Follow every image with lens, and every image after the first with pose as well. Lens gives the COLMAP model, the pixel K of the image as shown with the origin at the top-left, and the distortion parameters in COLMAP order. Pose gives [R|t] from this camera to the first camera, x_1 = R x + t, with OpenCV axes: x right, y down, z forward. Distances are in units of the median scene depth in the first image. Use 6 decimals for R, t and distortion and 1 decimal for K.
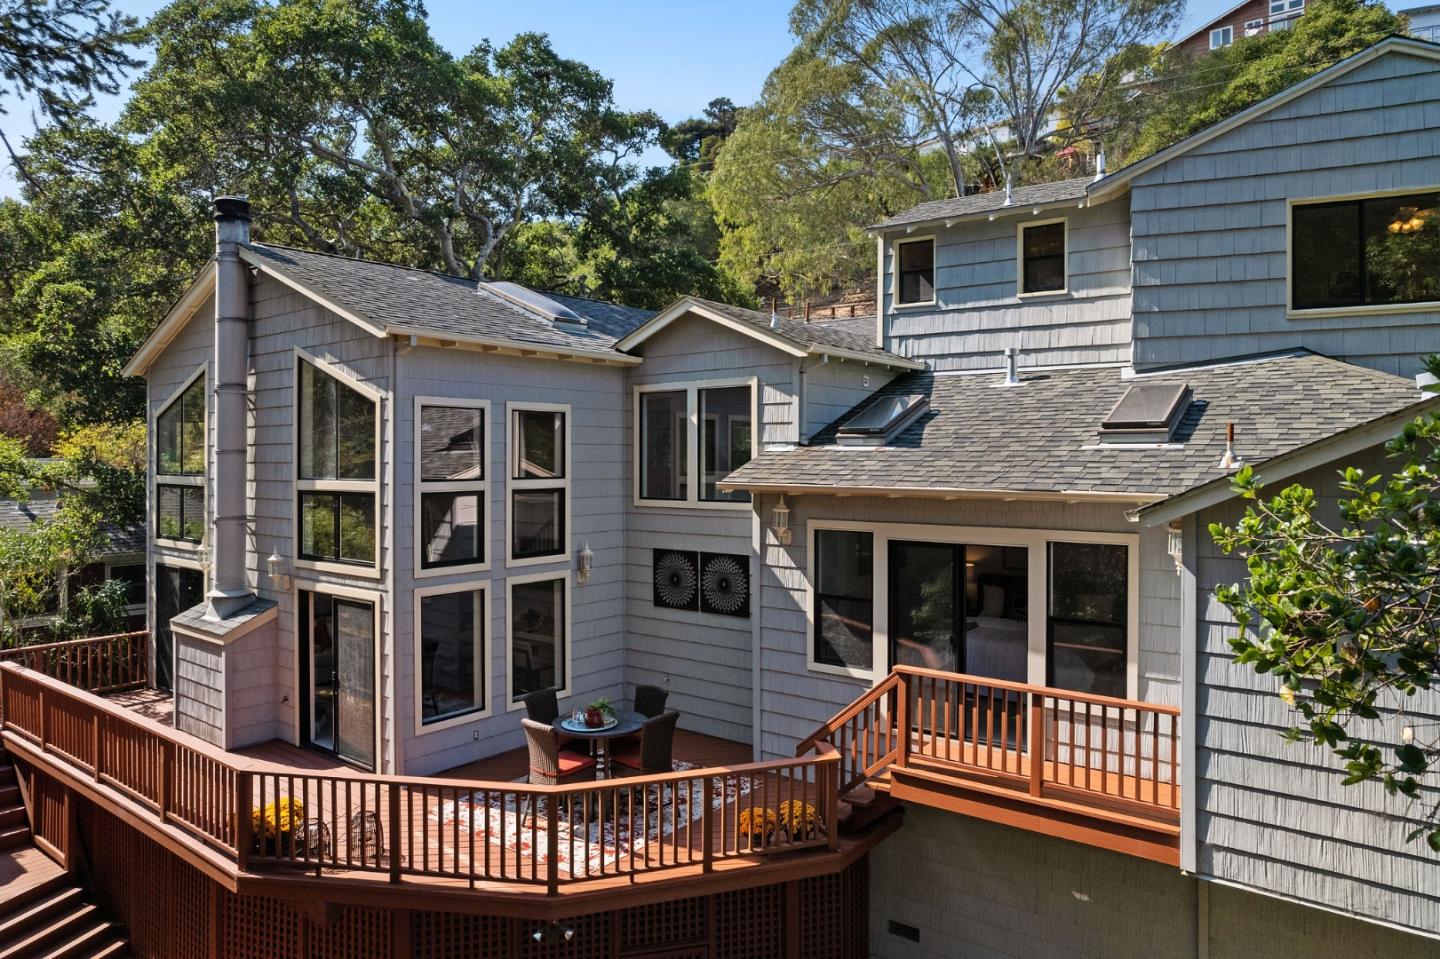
lens RADIAL K [[919.1, 0, 717.5], [0, 919.1, 466.4], [0, 0, 1]] dist [-0.037657, 0.022864]
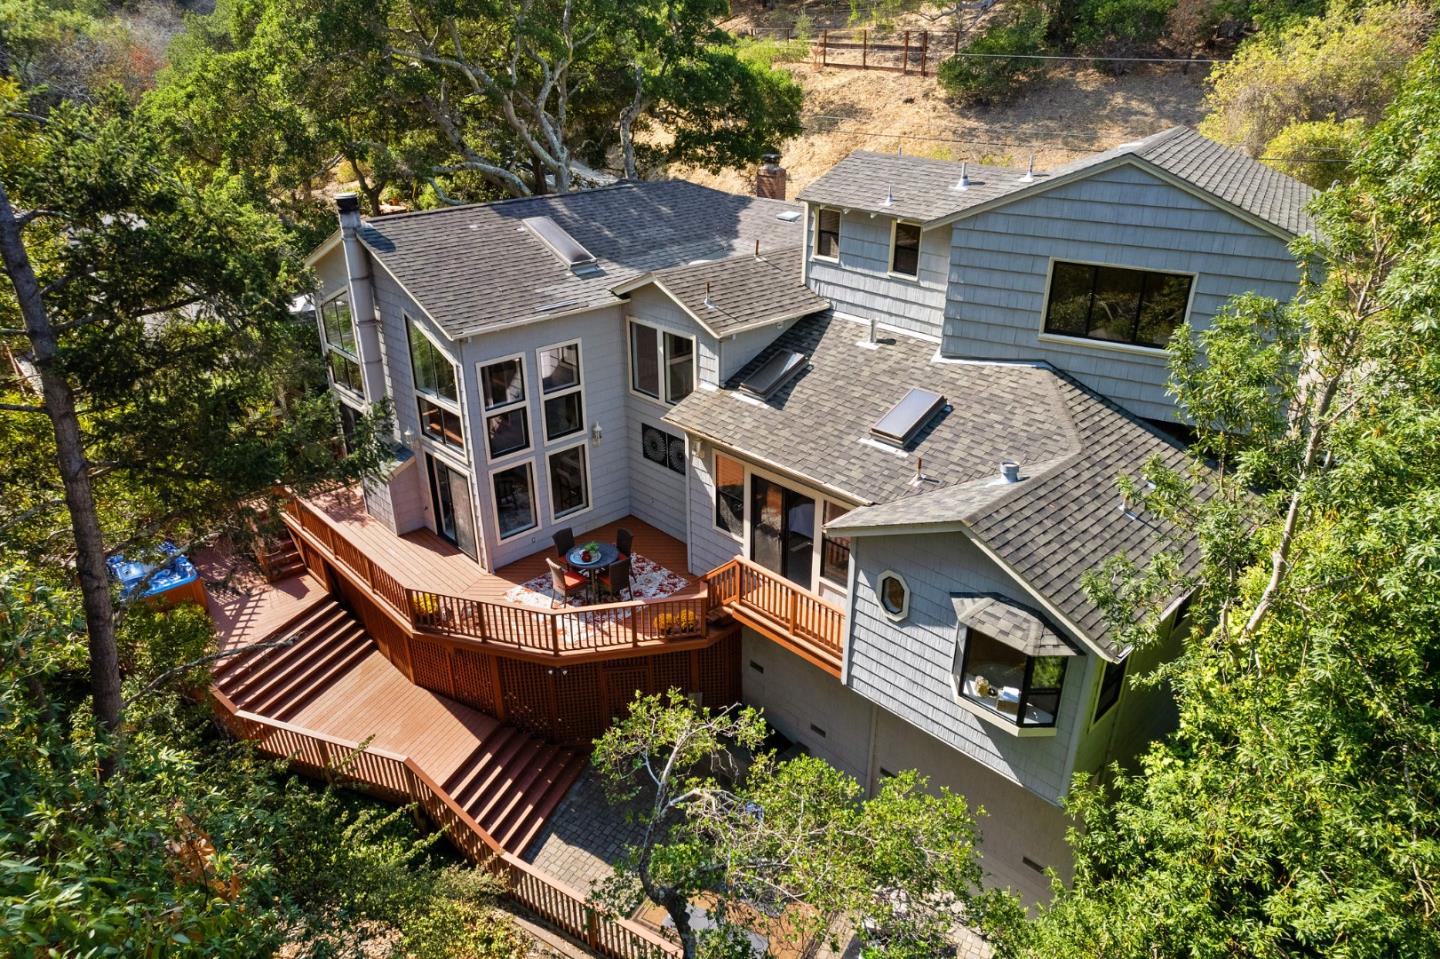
lens RADIAL K [[919.1, 0, 726.9], [0, 919.1, 483.6], [0, 0, 1]] dist [-0.037657, 0.022864]
pose [[0.989665, 0.061728, -0.129435, 0.315297], [0.000609, 0.900793, 0.434248, -0.554146], [0.143399, -0.429839, 0.891446, -0.450107]]
